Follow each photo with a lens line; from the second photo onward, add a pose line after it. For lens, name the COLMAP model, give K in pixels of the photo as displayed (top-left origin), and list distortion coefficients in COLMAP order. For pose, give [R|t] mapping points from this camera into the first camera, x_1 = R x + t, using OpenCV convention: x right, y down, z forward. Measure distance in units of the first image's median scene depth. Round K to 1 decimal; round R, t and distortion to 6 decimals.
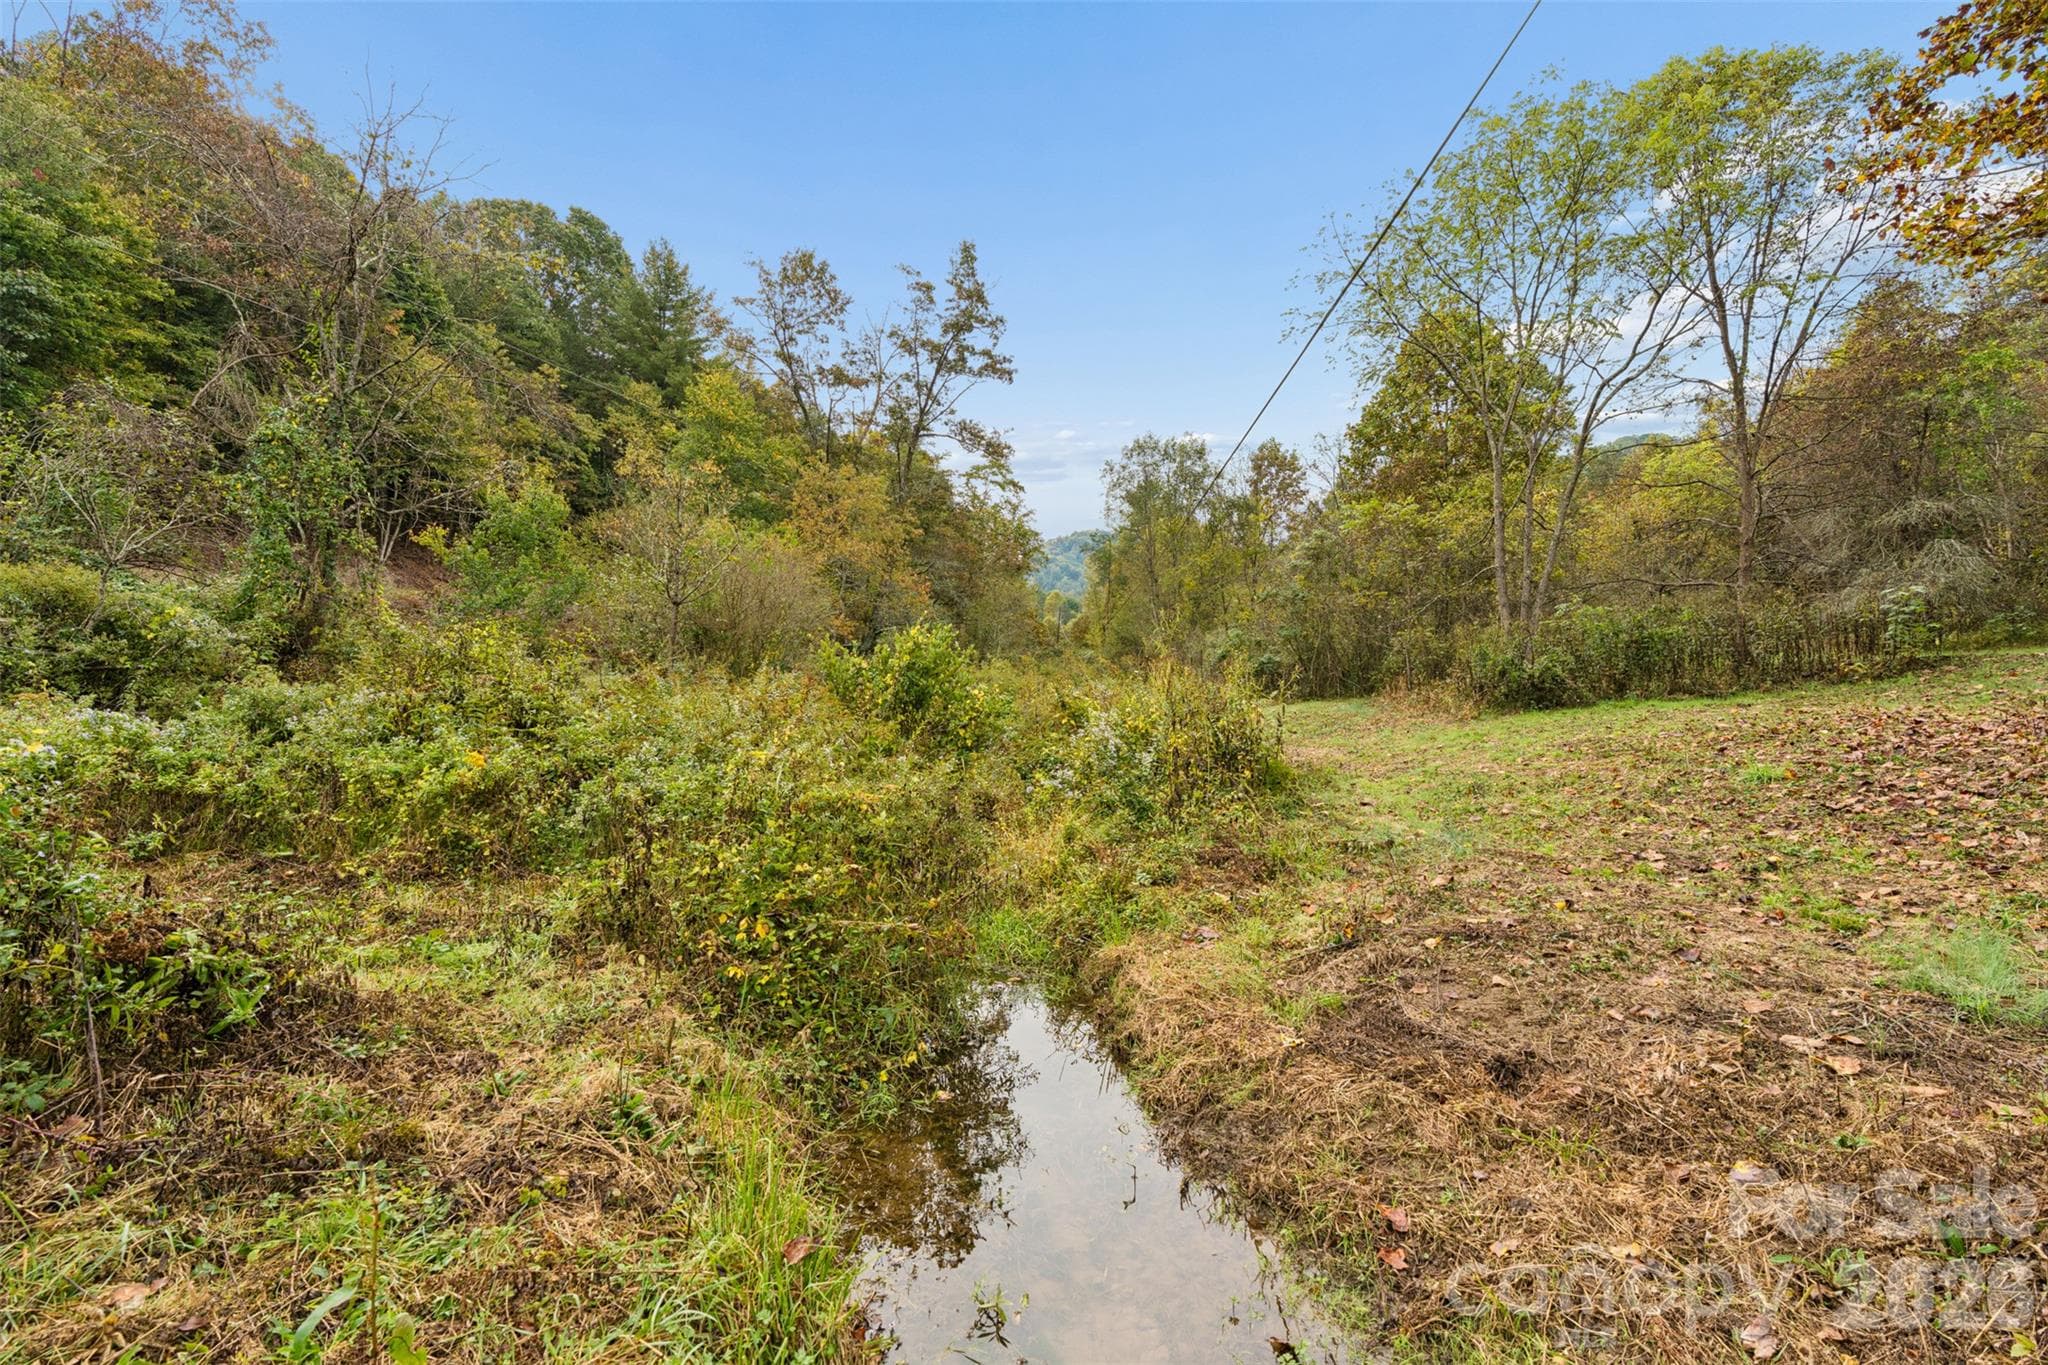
lens RADIAL K [[938.8, 0, 1021.1], [0, 938.8, 668.3], [0, 0, 1]] dist [0.001572, 0.001429]
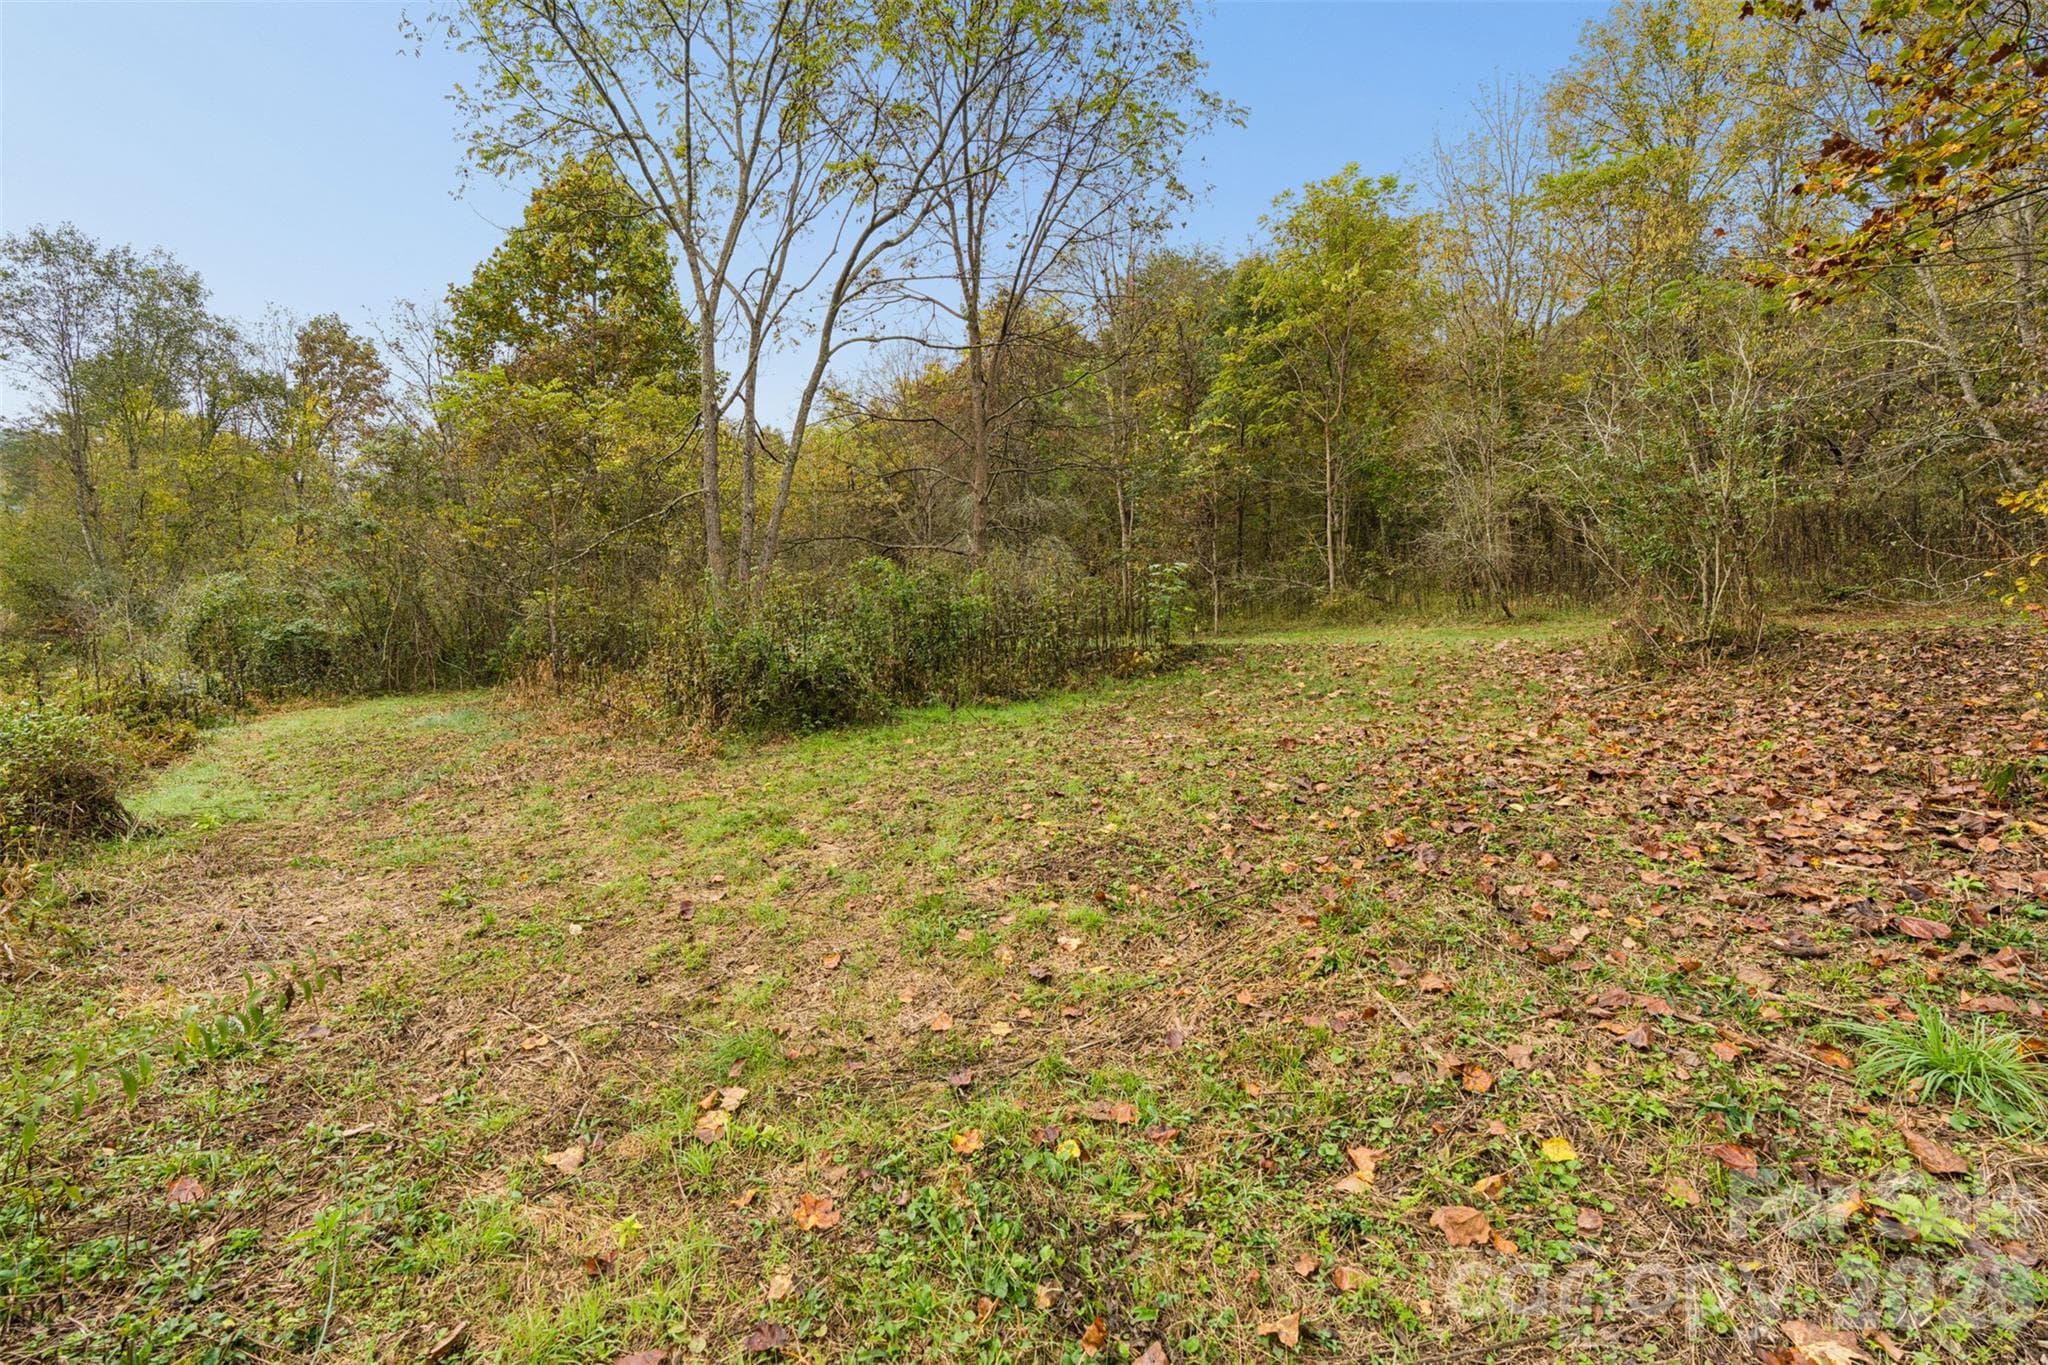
lens RADIAL K [[938.8, 0, 1021.1], [0, 938.8, 668.3], [0, 0, 1]] dist [0.001572, 0.001429]
pose [[0.638358, -0.005014, 0.769723, 0.076234], [-0.016841, 0.999648, 0.020478, -0.002519], [-0.769555, -0.026035, 0.638049, 0.212331]]
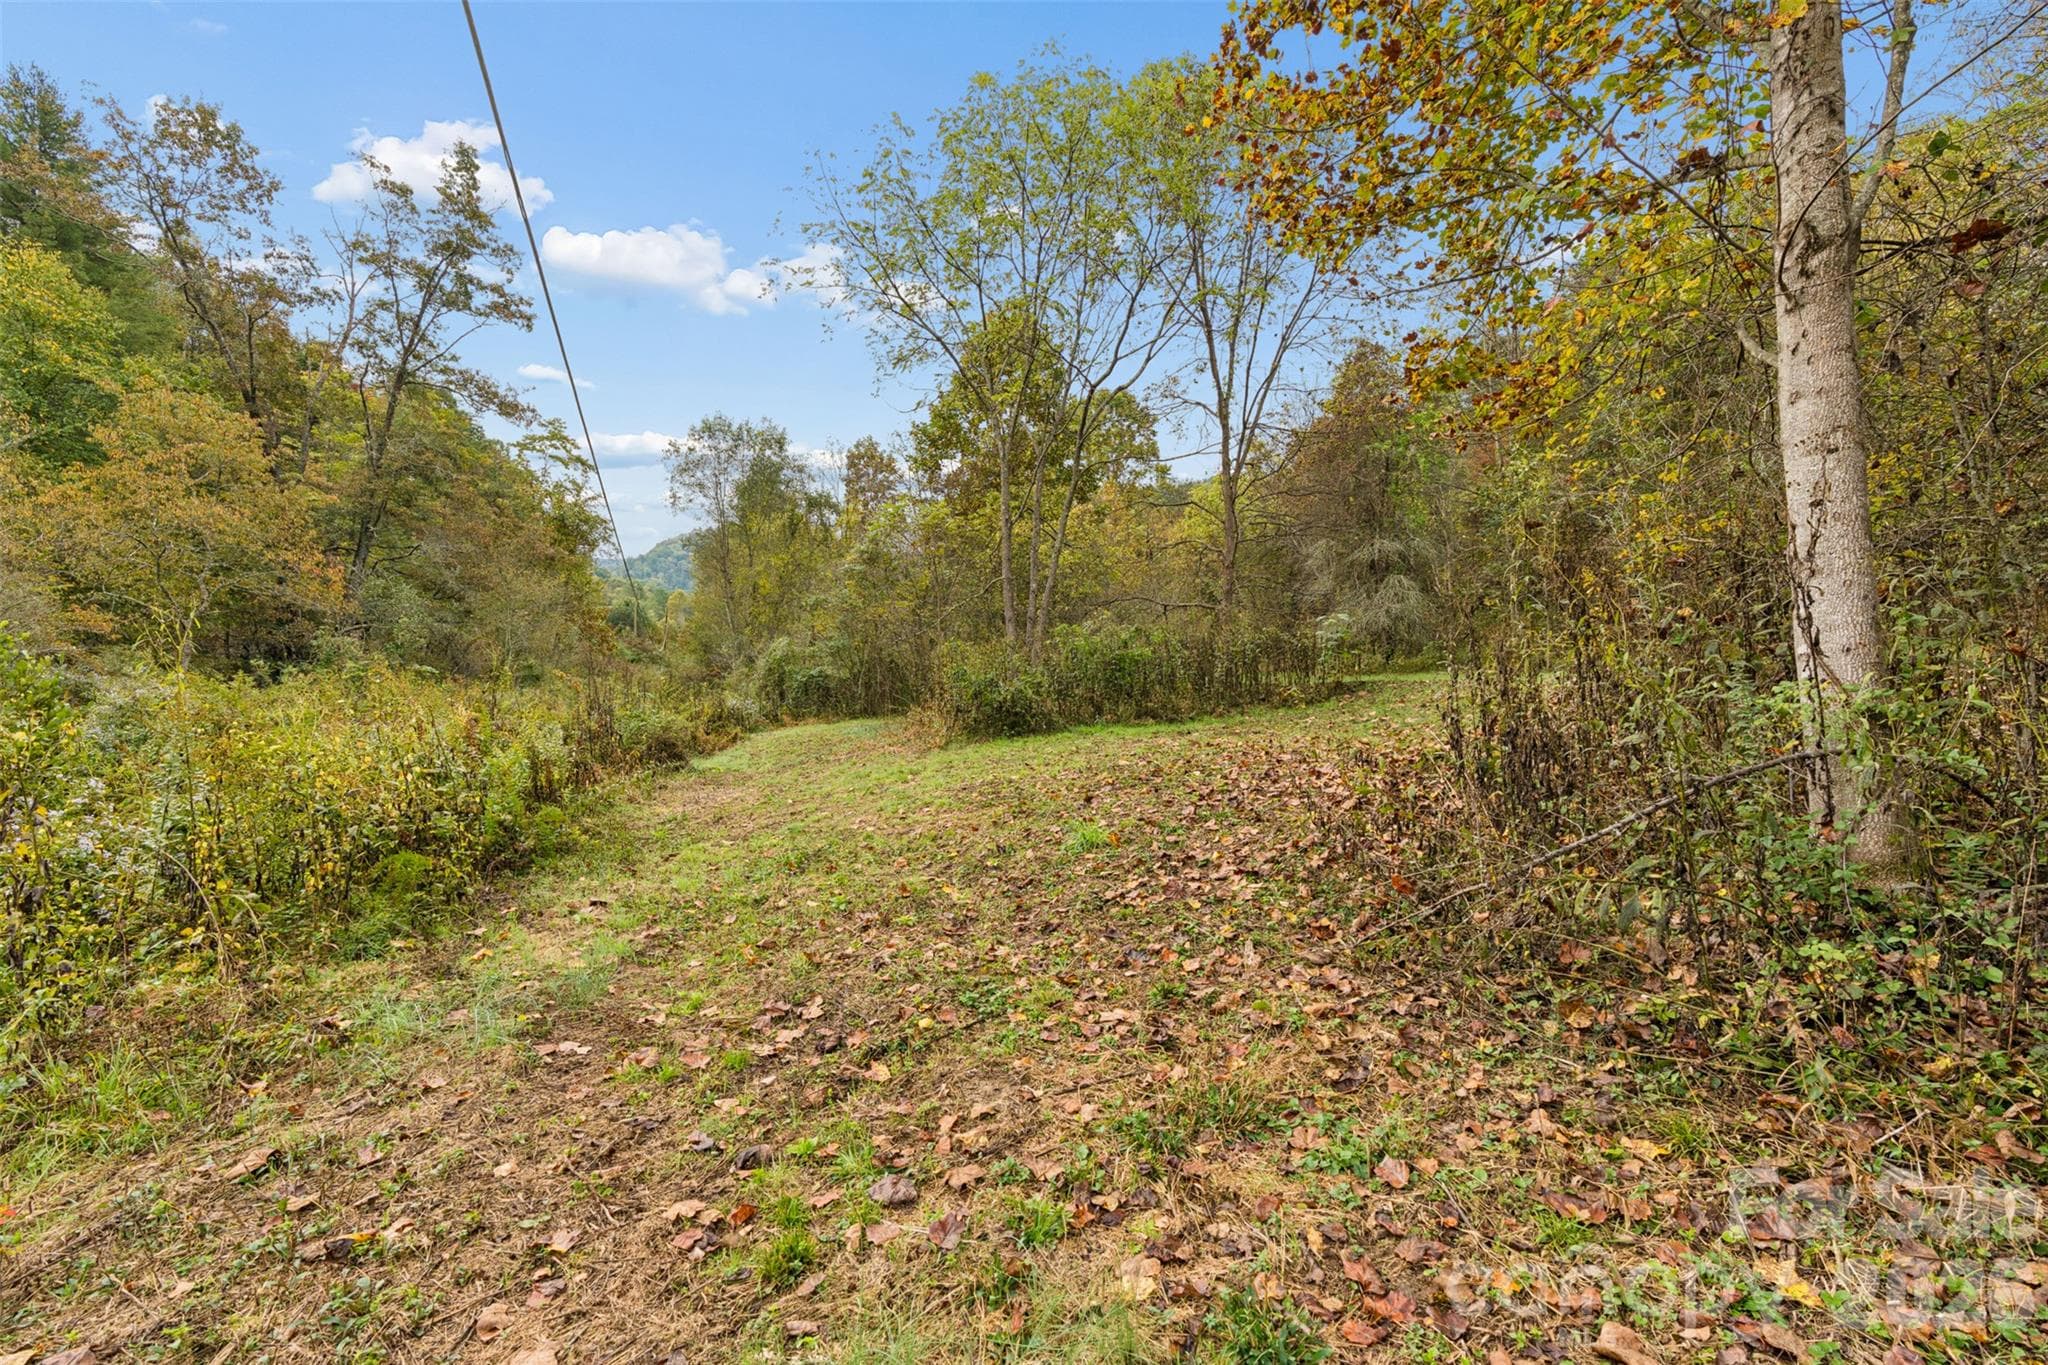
lens RADIAL K [[957.4, 0, 1025.7], [0, 957.4, 710.0], [0, 0, 1]] dist [-0.001677, 0.004425]
pose [[0.929897, -0.002857, 0.367808, 0.087212], [-0.010292, 0.999376, 0.033783, -0.005045], [-0.367675, -0.035201, 0.929288, 0.051802]]
